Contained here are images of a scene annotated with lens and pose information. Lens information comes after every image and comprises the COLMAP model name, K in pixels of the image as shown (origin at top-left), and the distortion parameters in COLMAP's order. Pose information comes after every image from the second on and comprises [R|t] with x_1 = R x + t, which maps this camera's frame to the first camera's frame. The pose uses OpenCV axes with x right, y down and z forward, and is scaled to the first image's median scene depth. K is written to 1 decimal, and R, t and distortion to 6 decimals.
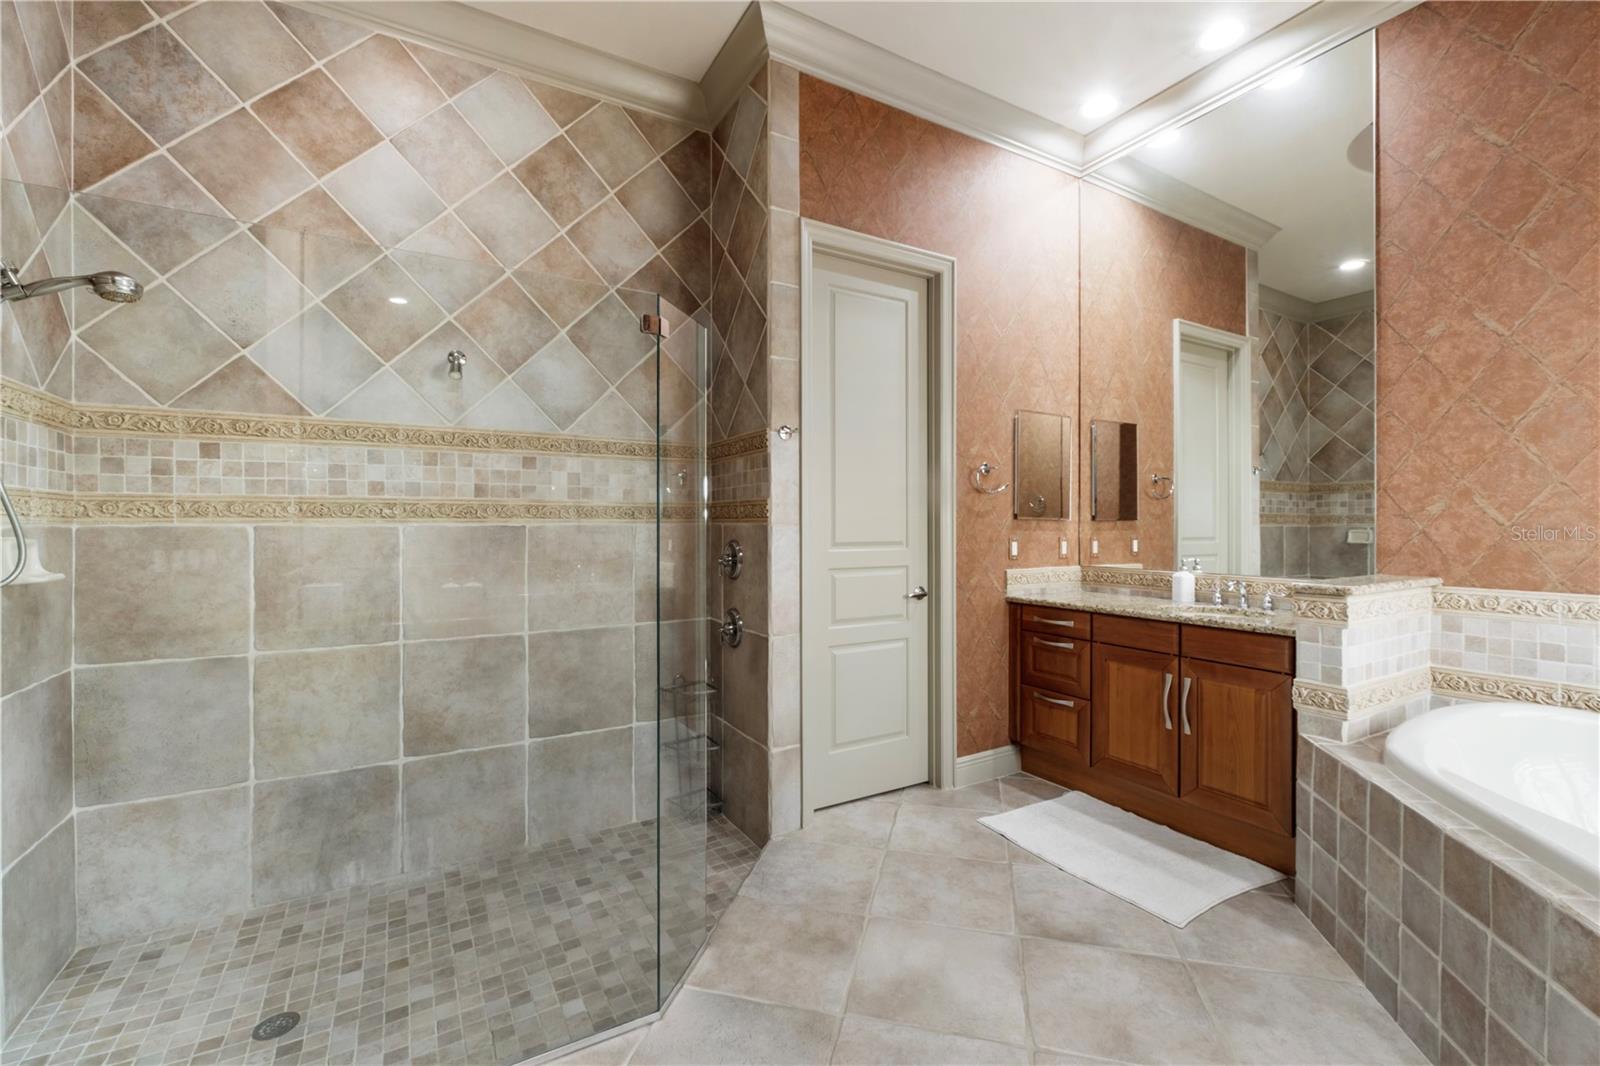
lens RADIAL K [[666.5, 0, 791.9], [0, 666.5, 526.5], [0, 0, 1]] dist [-0.001703, -0.000130]
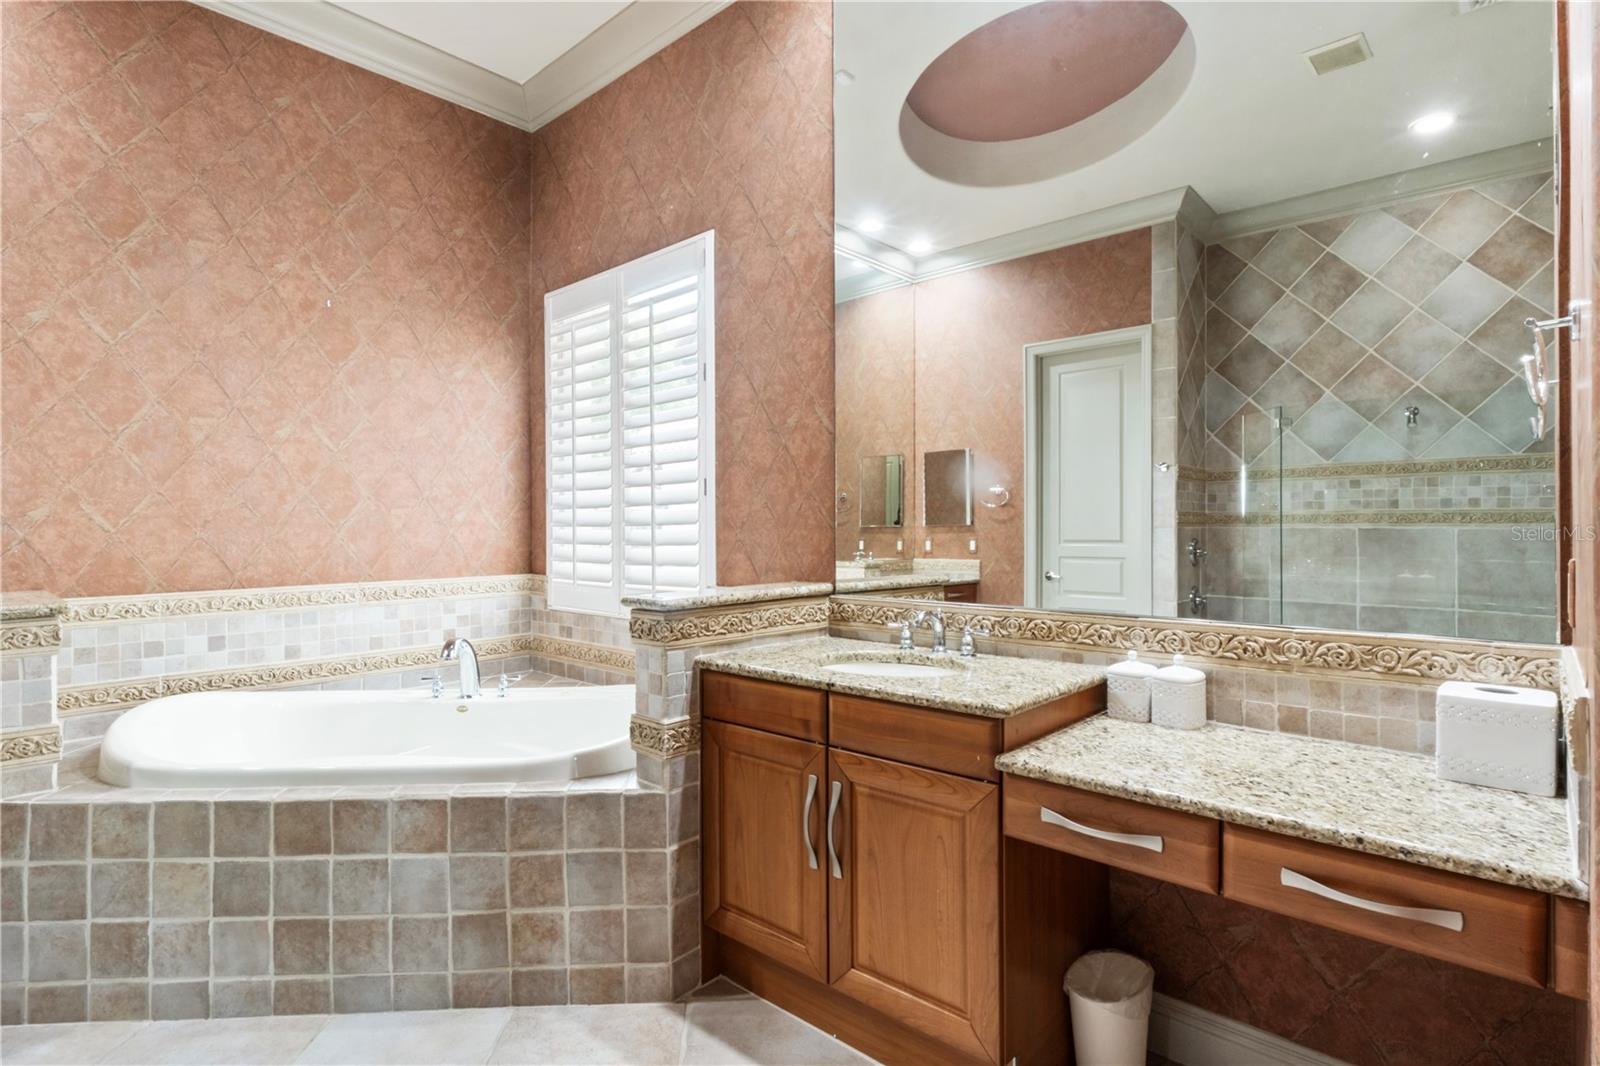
lens RADIAL K [[817.8, 0, 794.9], [0, 817.8, 528.5], [0, 0, 1]] dist [-0.000820, -0.000086]
pose [[-0.292846, -0.002827, 0.956155, -0.416068], [0.009267, 0.999940, 0.005794, -0.004803], [-0.956115, 0.010557, -0.292803, 0.375382]]
